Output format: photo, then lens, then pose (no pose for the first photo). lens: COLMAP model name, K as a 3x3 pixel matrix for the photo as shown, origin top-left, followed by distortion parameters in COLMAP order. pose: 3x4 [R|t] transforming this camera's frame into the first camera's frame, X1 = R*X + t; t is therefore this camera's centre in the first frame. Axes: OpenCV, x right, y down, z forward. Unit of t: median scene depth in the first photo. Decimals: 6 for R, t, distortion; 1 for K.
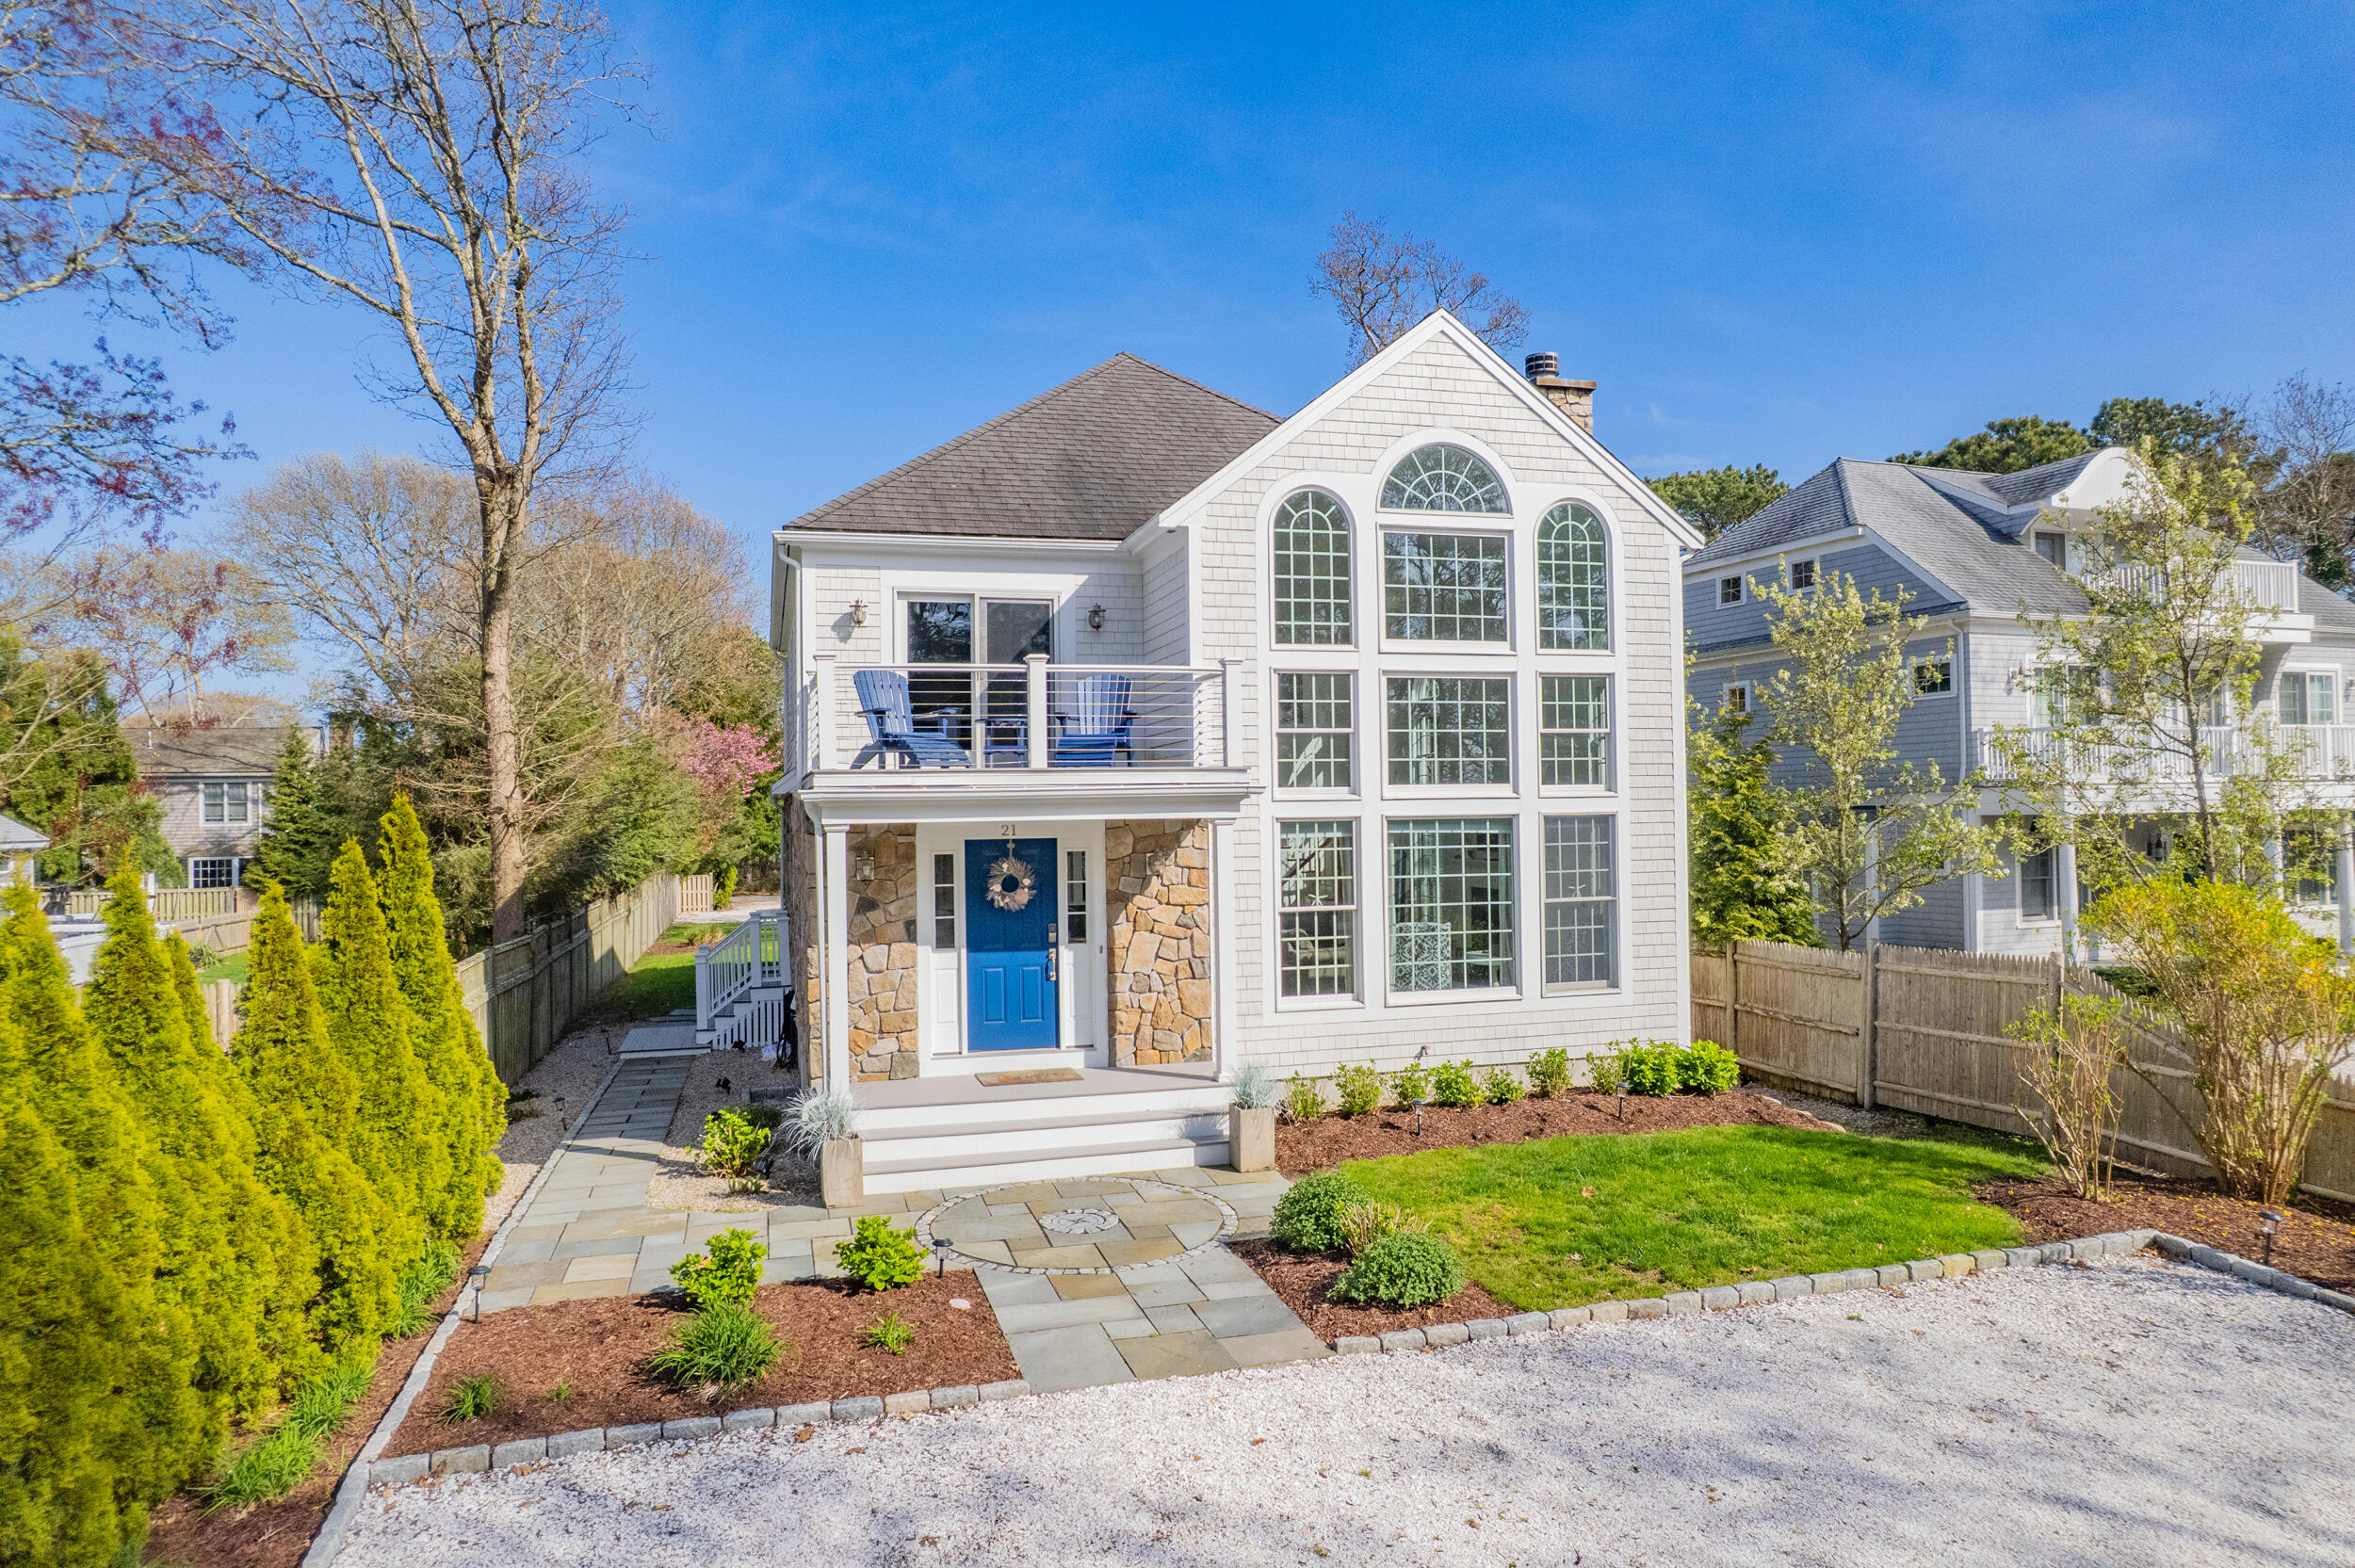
lens RADIAL K [[1495.4, 0, 1177.5], [0, 1495.4, 784.0], [0, 0, 1]] dist [-0.061167, 0.049289]
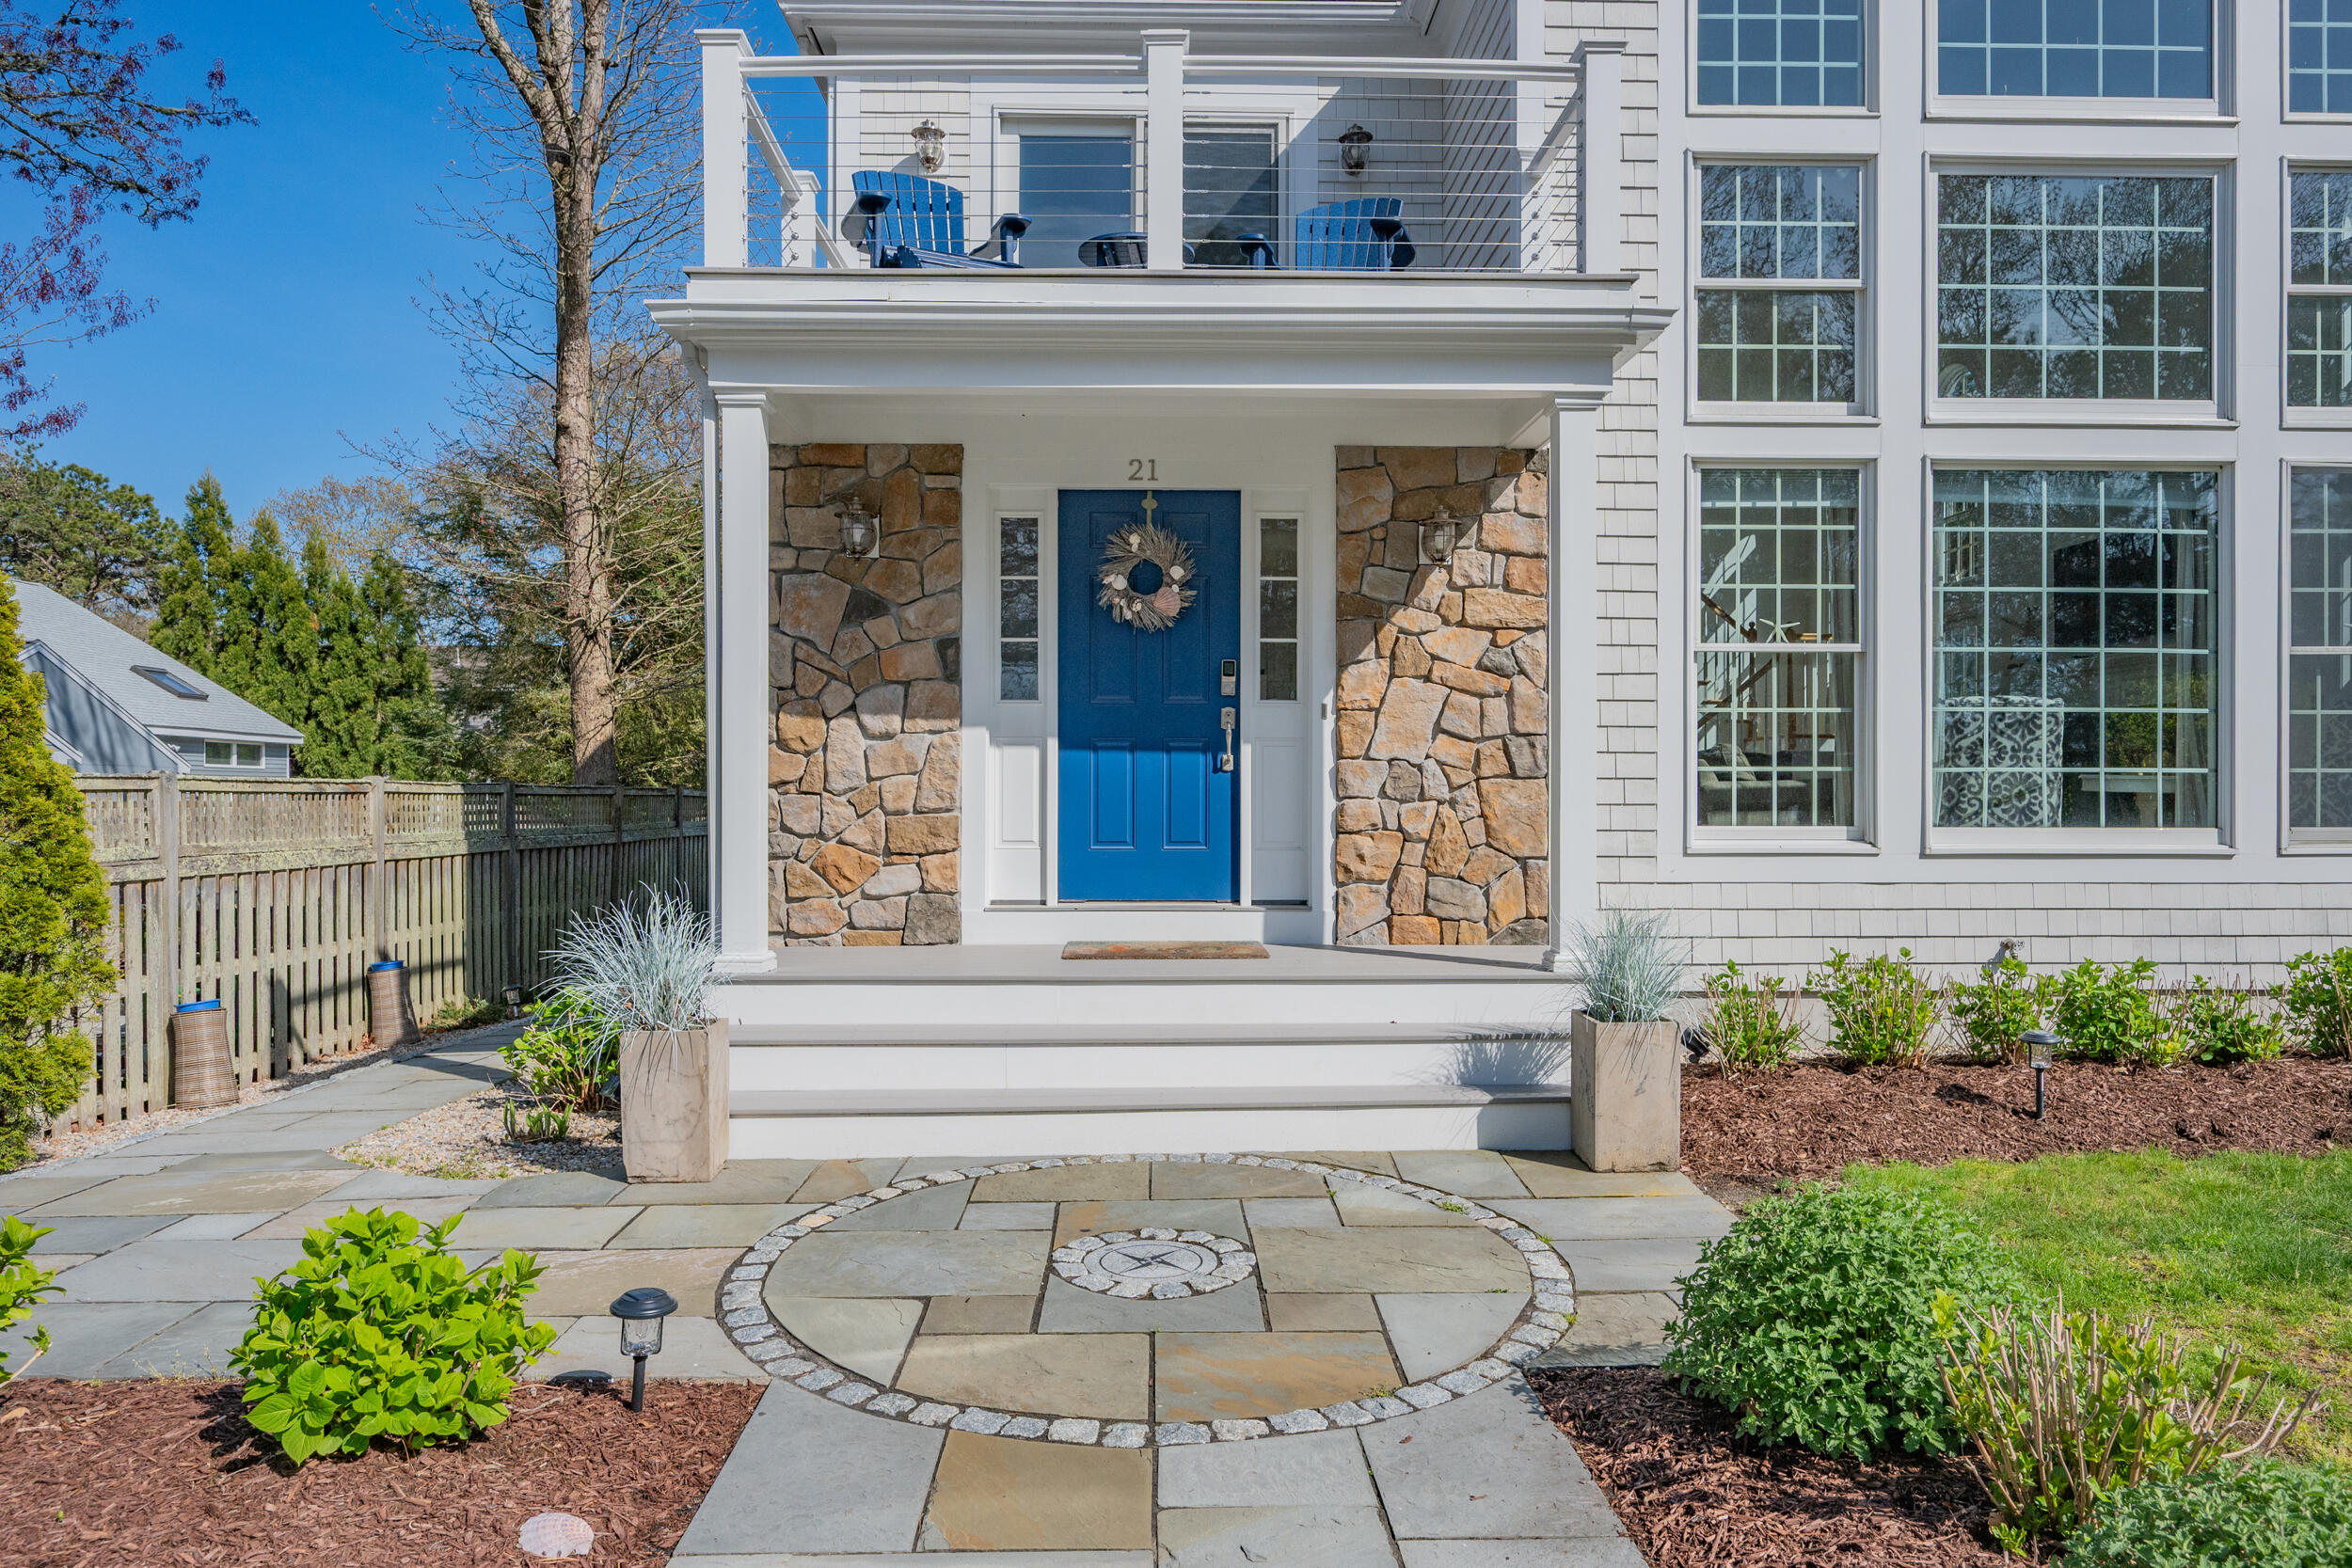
lens RADIAL K [[1573.9, 0, 1176.0], [0, 1573.9, 784.0], [0, 0, 1]] dist [-0.000630, 0.000972]
pose [[0.970239, 0.015714, -0.241639, 0.027542], [-0.011754, 0.999772, 0.017820, 0.120022], [0.241864, -0.014450, 0.970203, 0.448903]]
